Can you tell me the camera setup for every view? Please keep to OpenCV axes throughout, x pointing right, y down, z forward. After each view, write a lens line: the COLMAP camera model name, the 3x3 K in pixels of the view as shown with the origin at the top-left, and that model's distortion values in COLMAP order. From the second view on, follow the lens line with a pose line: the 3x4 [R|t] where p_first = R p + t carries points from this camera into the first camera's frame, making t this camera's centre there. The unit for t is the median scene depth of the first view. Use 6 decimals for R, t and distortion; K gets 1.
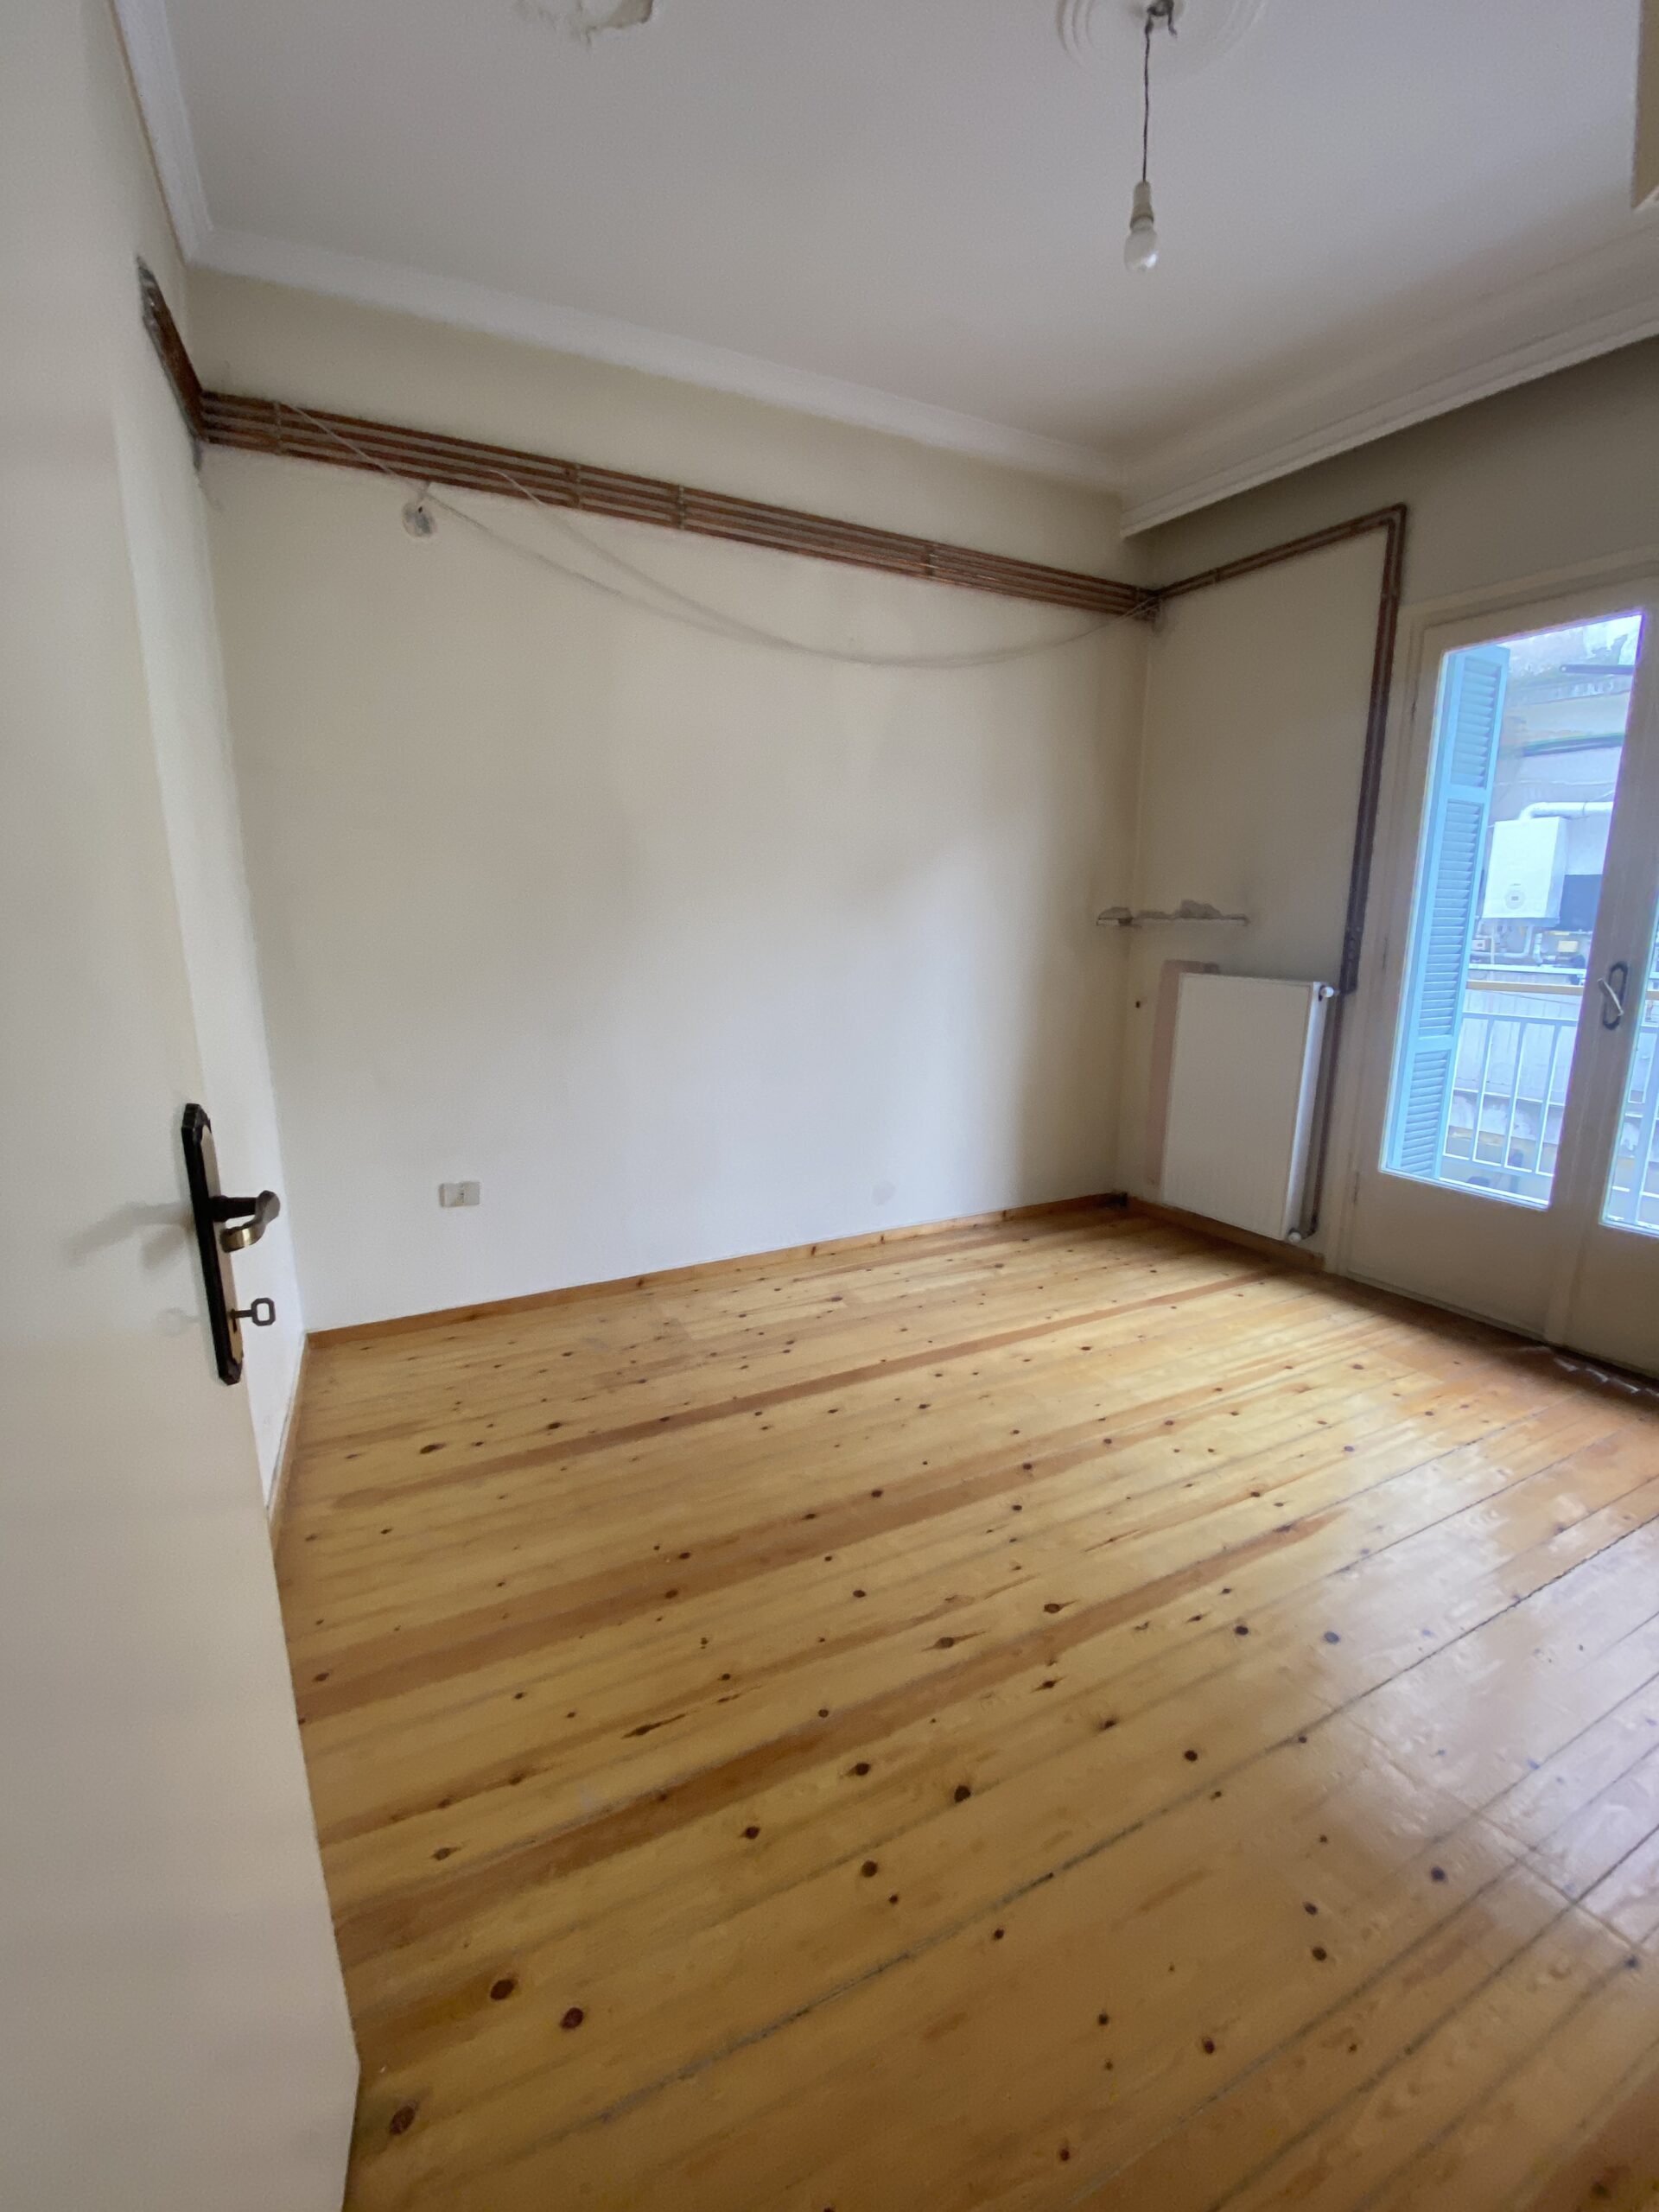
lens RADIAL K [[896.0, 0, 824.6], [0, 896.0, 1092.2], [0, 0, 1]] dist [0.026014, -0.028046]
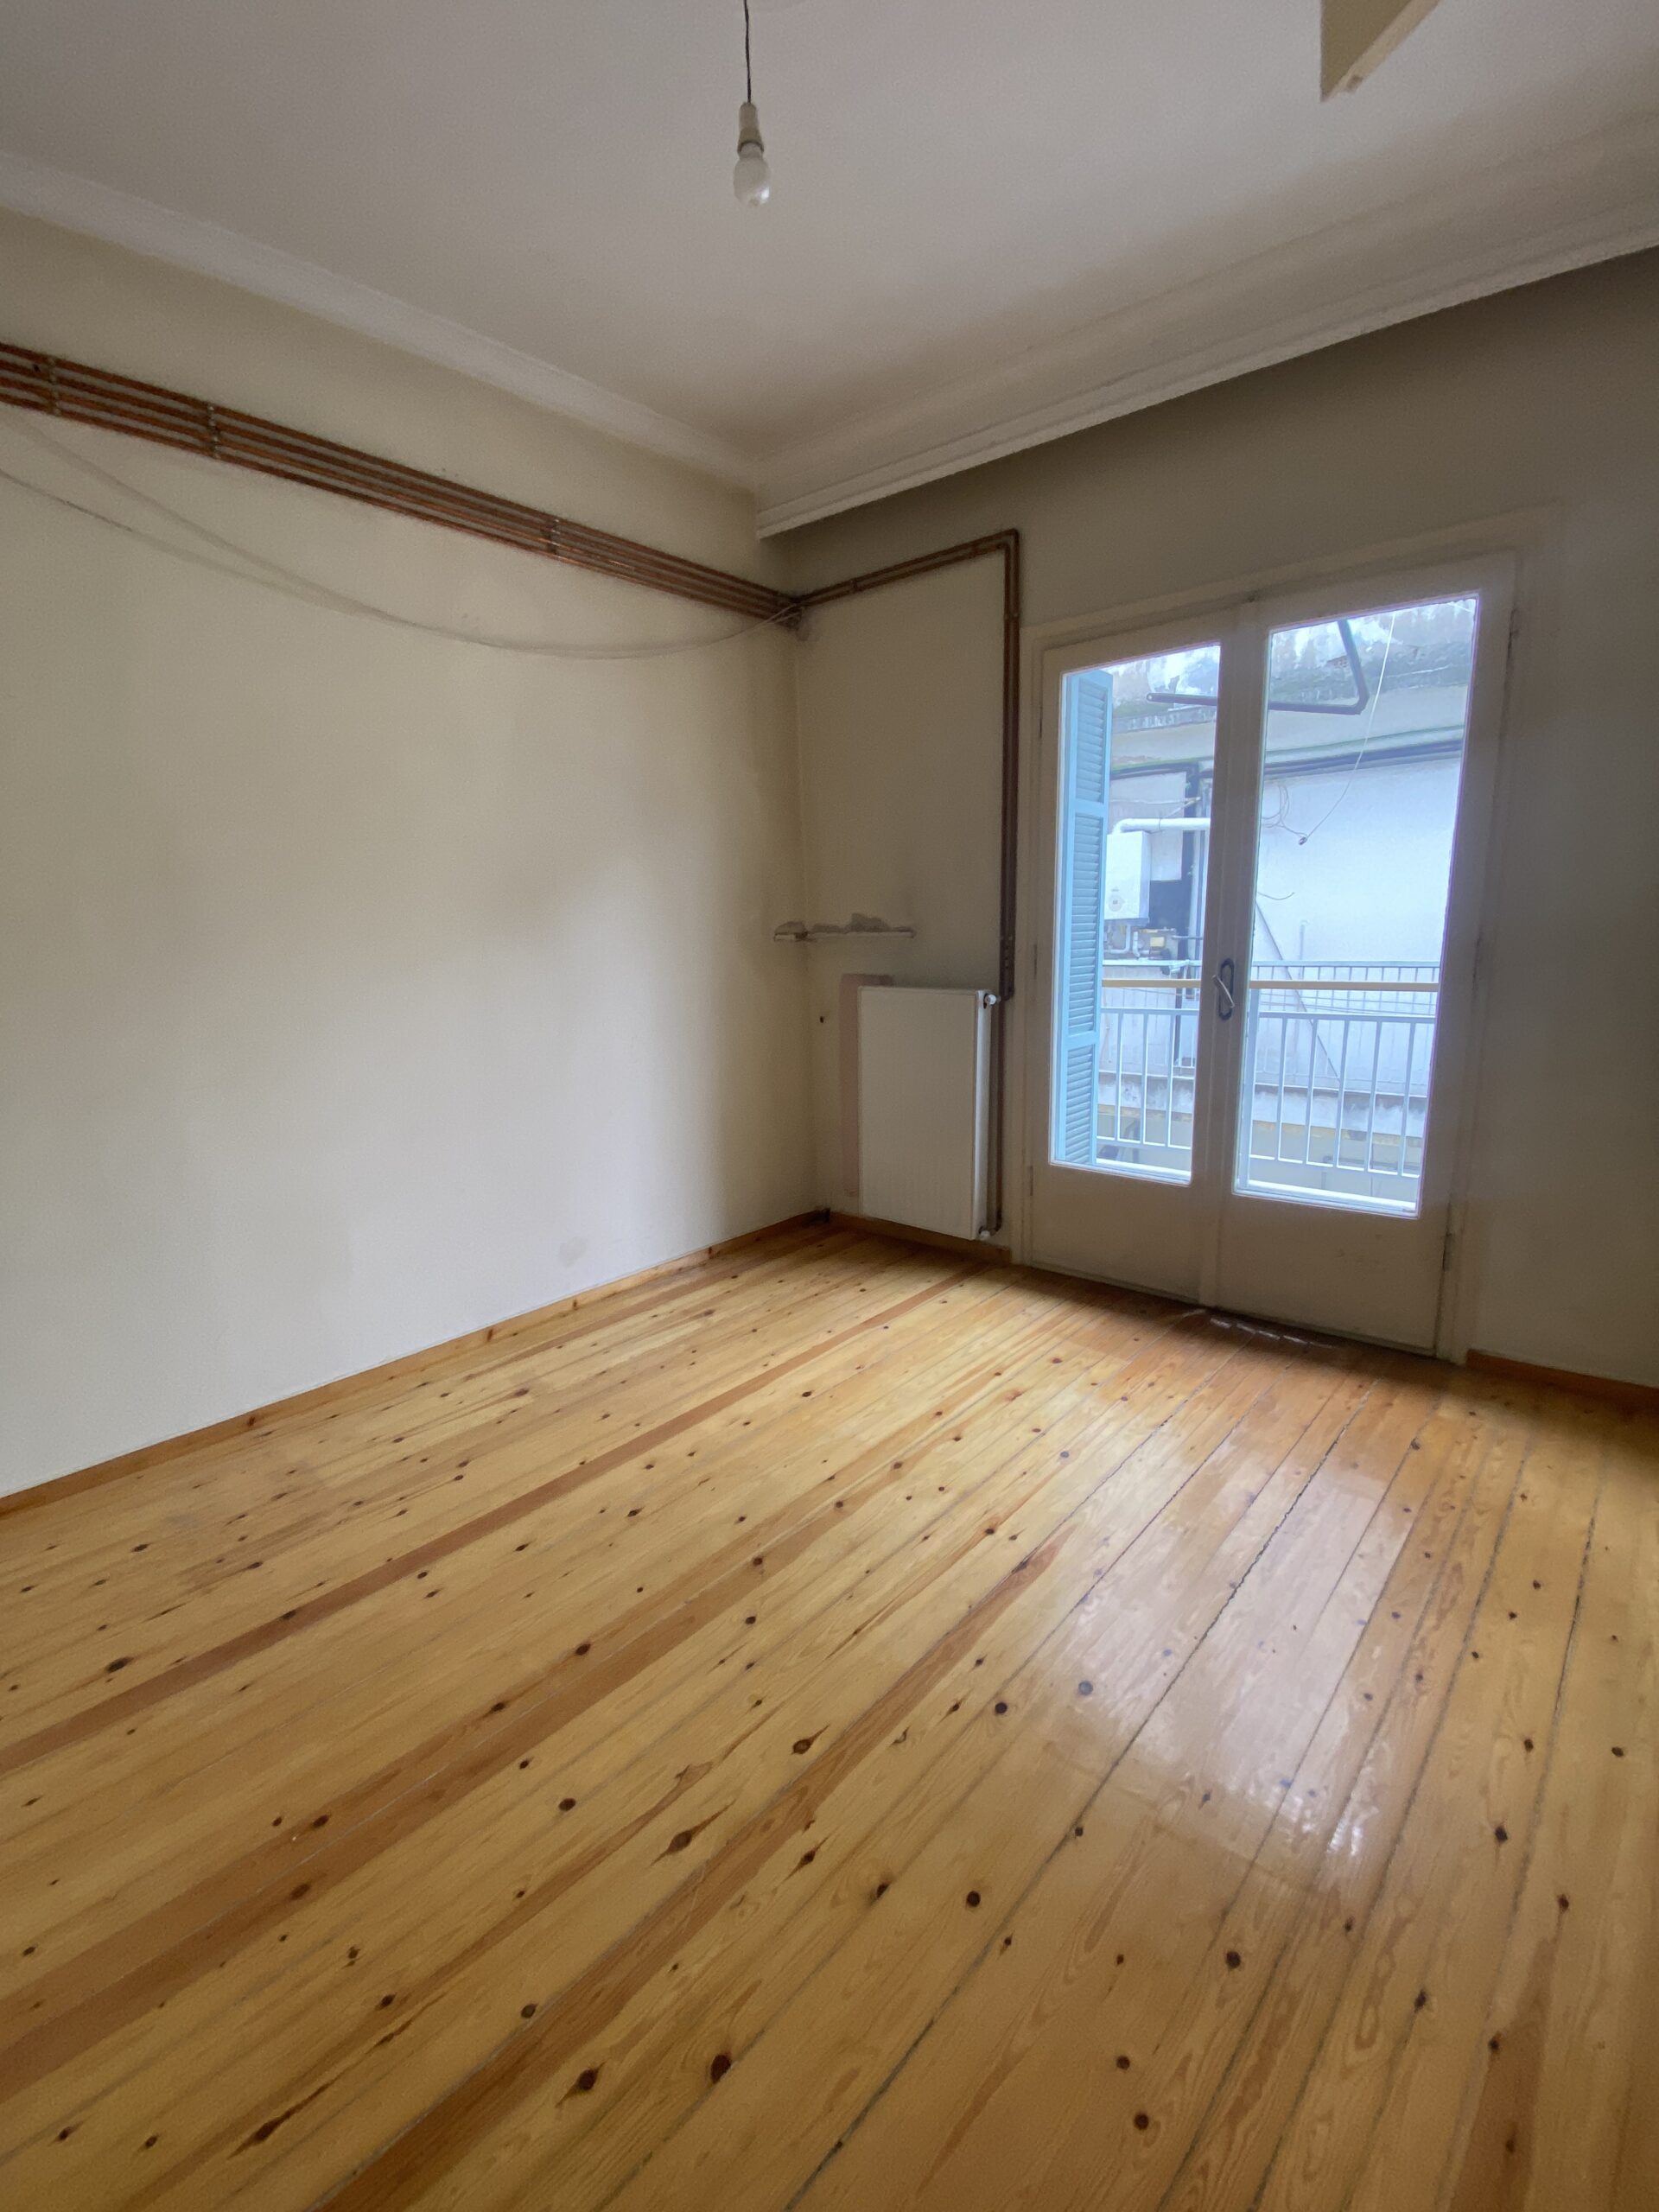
lens RADIAL K [[897.2, 0, 828.0], [0, 897.2, 1096.4], [0, 0, 1]] dist [0.022217, -0.018668]
pose [[0.938073, -0.092467, 0.333870, 0.028155], [0.095871, 0.995374, 0.006306, -0.025945], [-0.332908, 0.026093, 0.942598, 0.101679]]
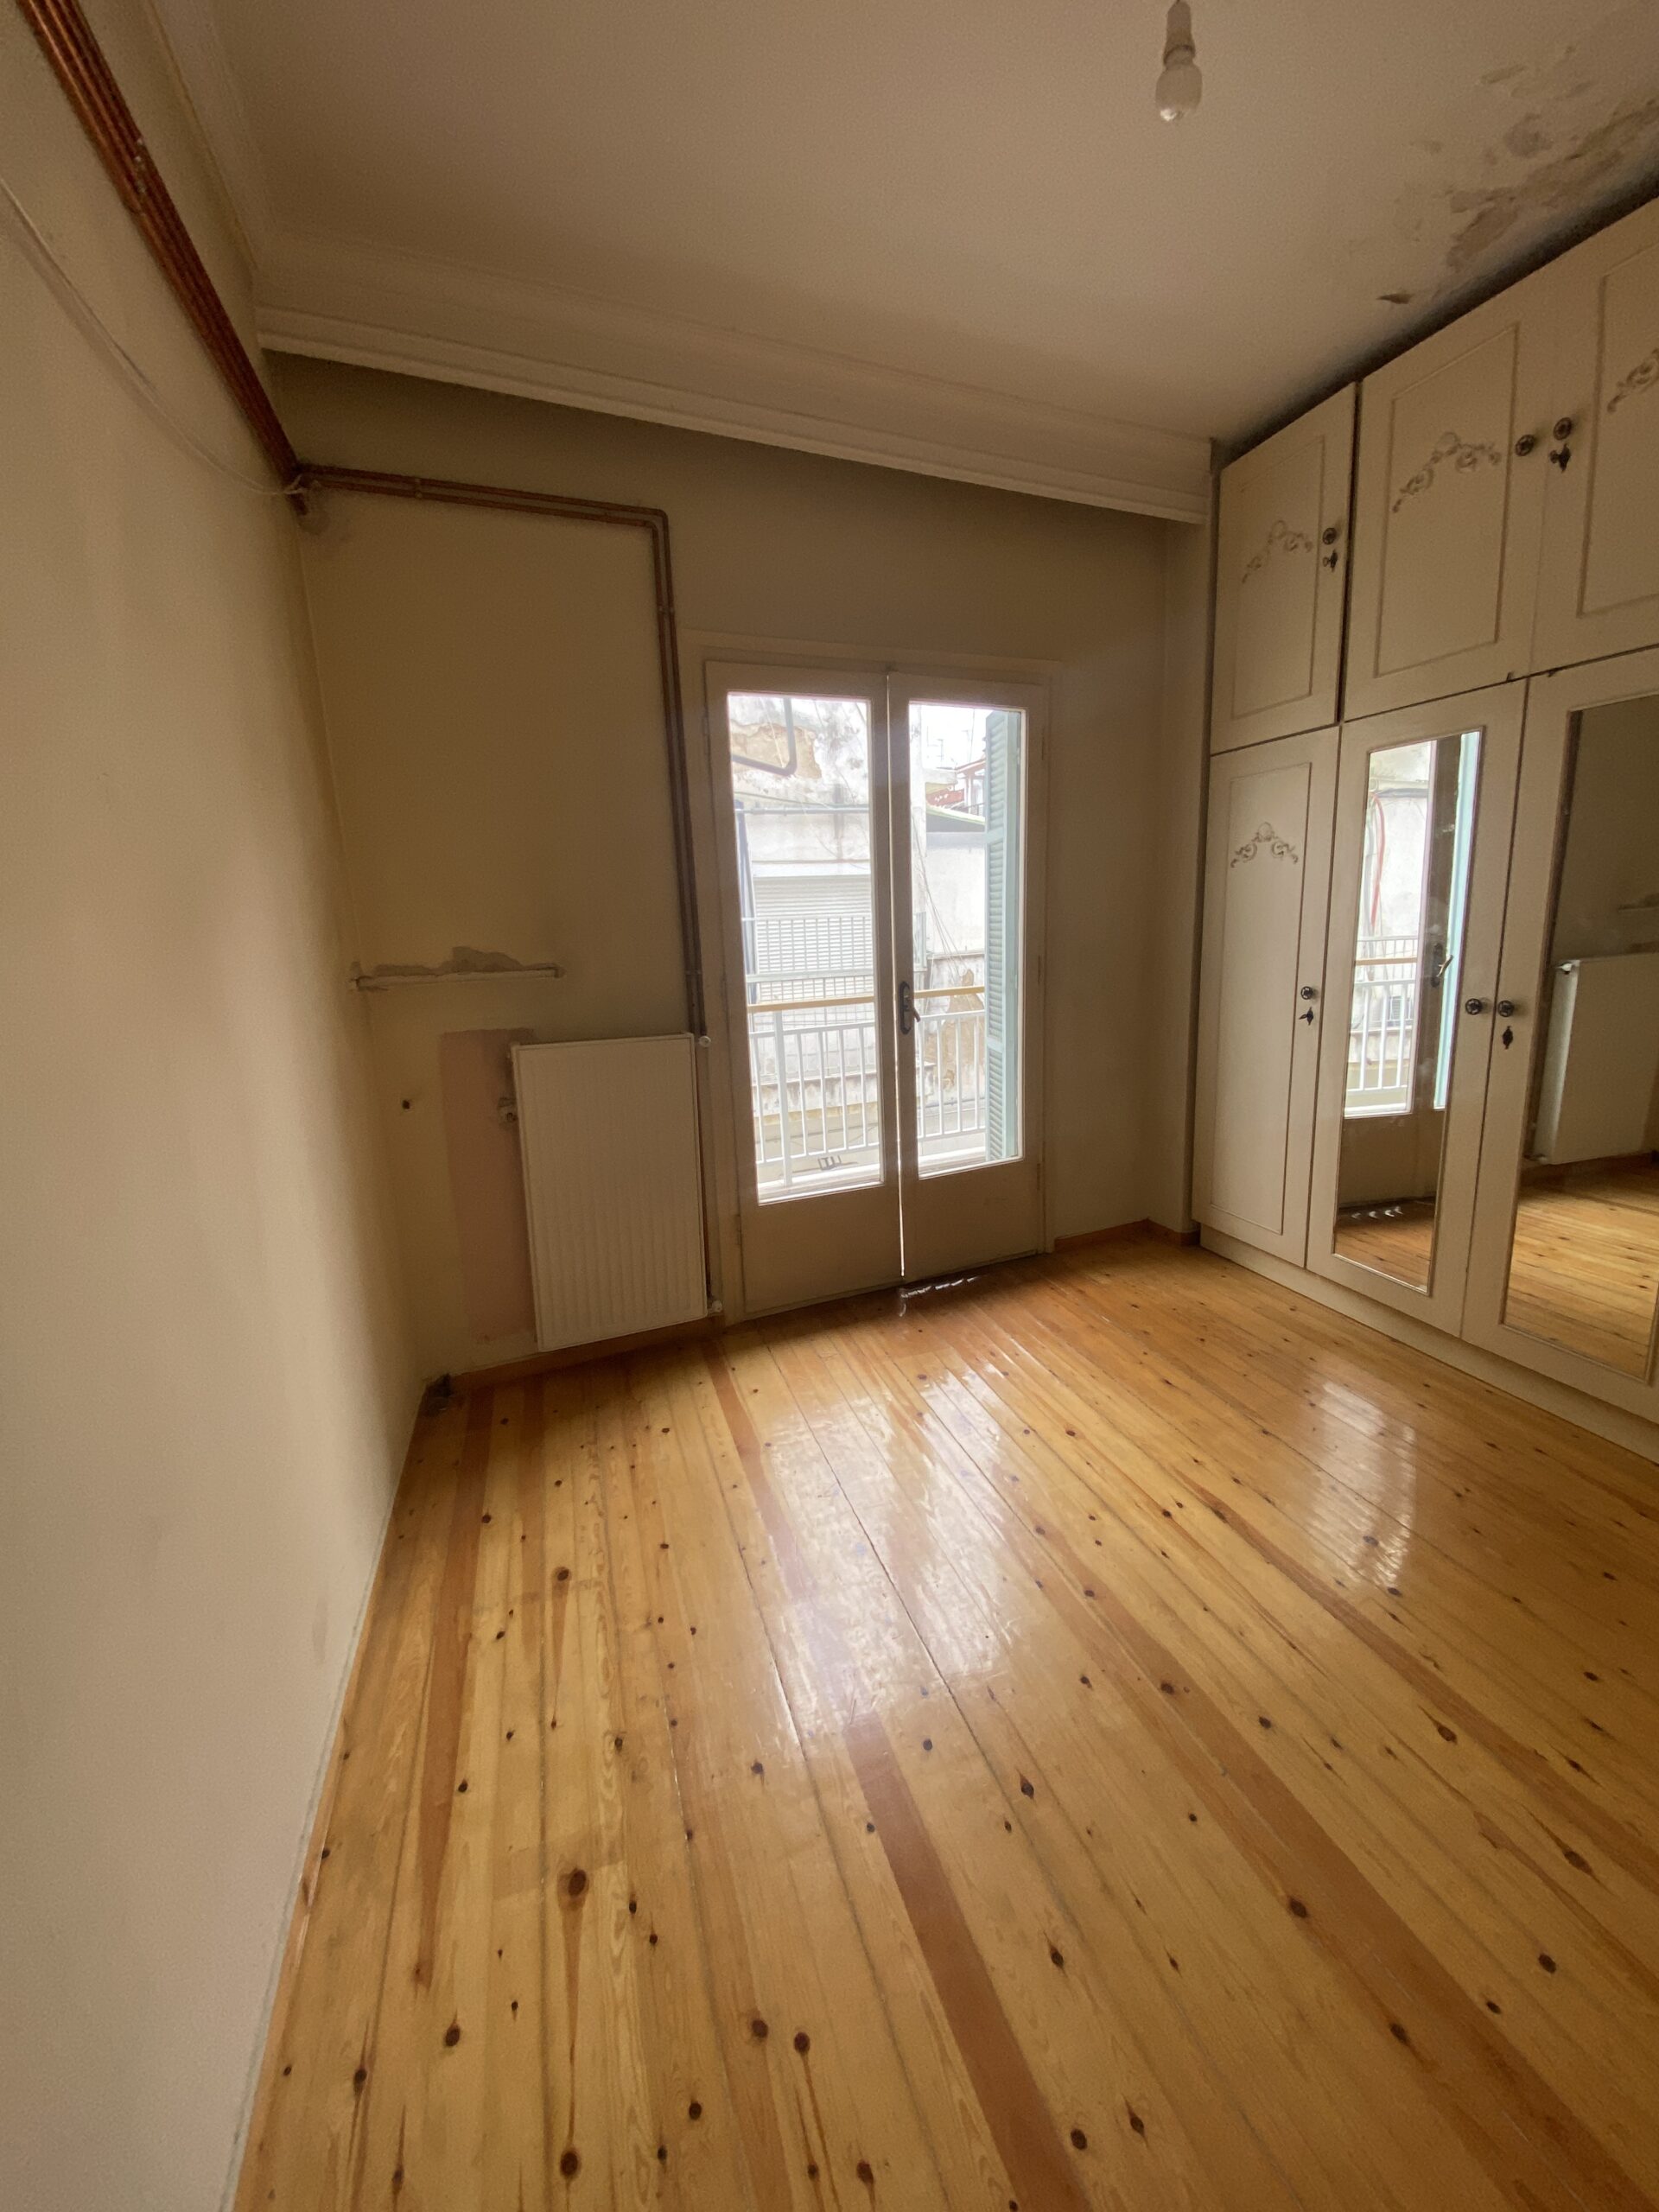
lens RADIAL K [[881.4, 0, 907.3], [0, 881.4, 1078.6], [0, 0, 1]] dist [0.019501, -0.017130]
pose [[0.137805, -0.192351, 0.971602, -0.327850], [0.232174, 0.959903, 0.157105, -0.186262], [-0.962863, 0.203931, 0.176939, 0.736742]]
